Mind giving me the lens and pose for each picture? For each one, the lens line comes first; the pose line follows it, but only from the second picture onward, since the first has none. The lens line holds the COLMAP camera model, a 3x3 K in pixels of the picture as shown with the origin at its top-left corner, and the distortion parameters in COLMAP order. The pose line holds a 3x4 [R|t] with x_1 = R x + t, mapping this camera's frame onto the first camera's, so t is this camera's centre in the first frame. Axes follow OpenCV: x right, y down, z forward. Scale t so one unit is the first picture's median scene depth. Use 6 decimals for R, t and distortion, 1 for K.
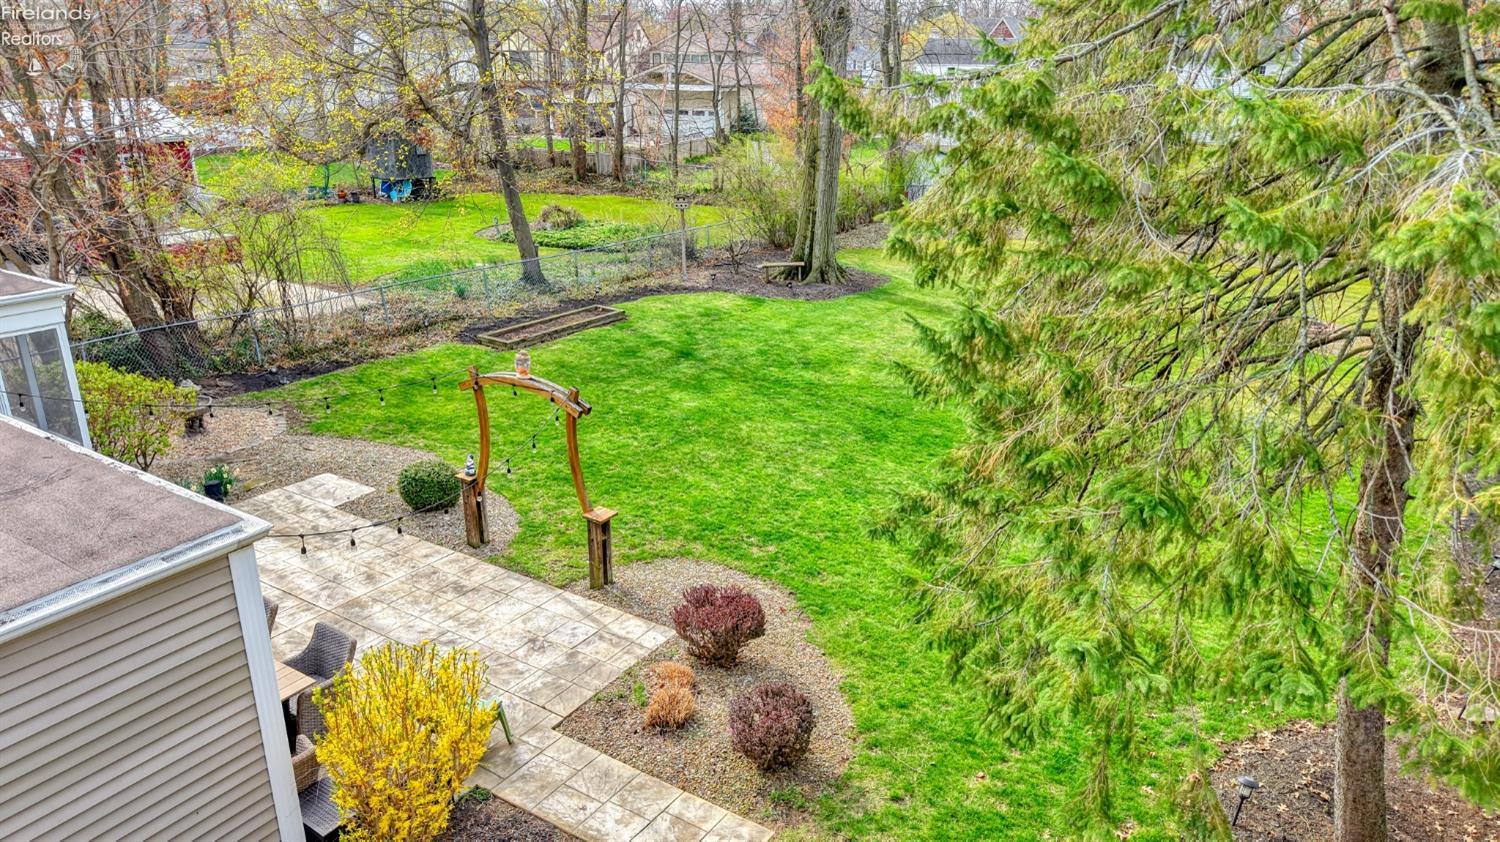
lens RADIAL K [[984.9, 0, 759.3], [0, 984.9, 445.6], [0, 0, 1]] dist [0.094995, -0.132286]
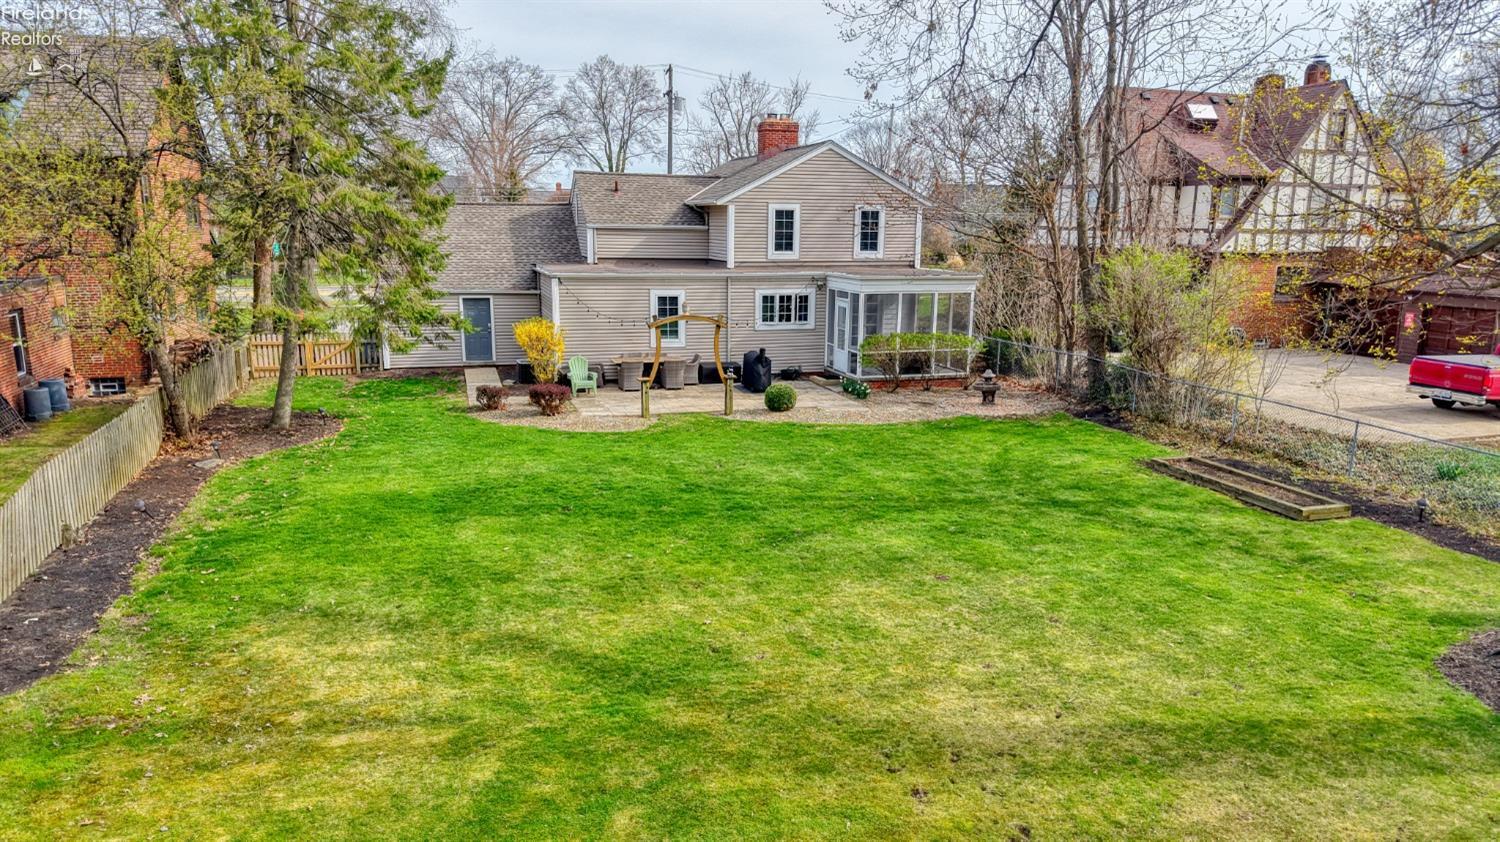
lens RADIAL K [[984.9, 0, 759.3], [0, 984.9, 445.6], [0, 0, 1]] dist [0.094995, -0.132286]
pose [[-0.638660, 0.148276, -0.755068, 0.535937], [-0.294473, 0.859468, 0.417852, -0.316748], [0.710914, 0.489212, -0.505245, 0.978429]]
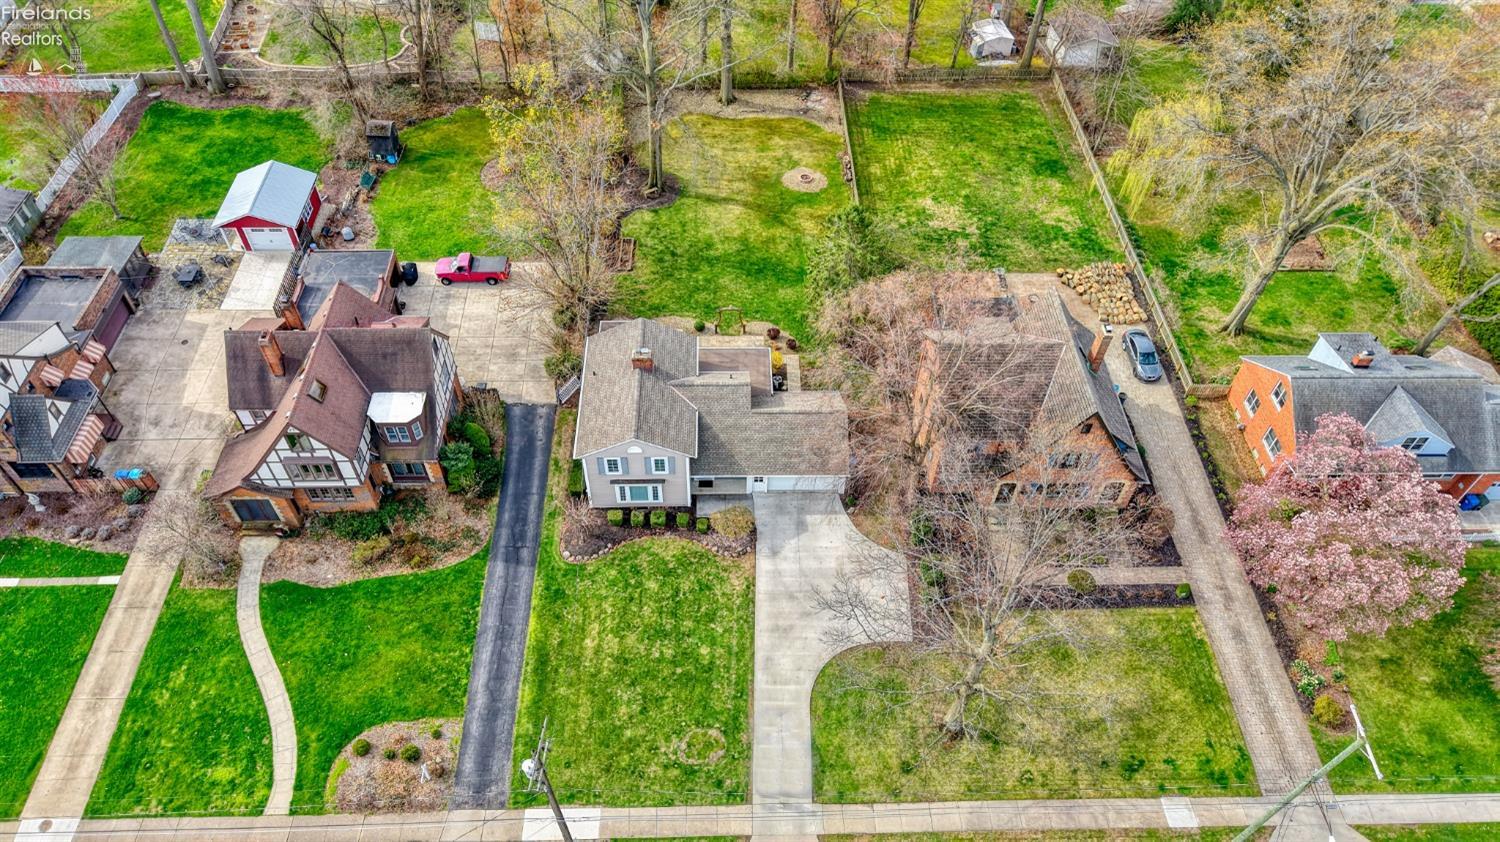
lens RADIAL K [[984.9, 0, 759.3], [0, 984.9, 445.6], [0, 0, 1]] dist [0.094995, -0.132286]
pose [[0.824423, -0.429011, 0.369155, -1.189314], [0.185974, 0.821373, 0.539222, -1.155842], [-0.534546, -0.375894, 0.756944, -1.781530]]
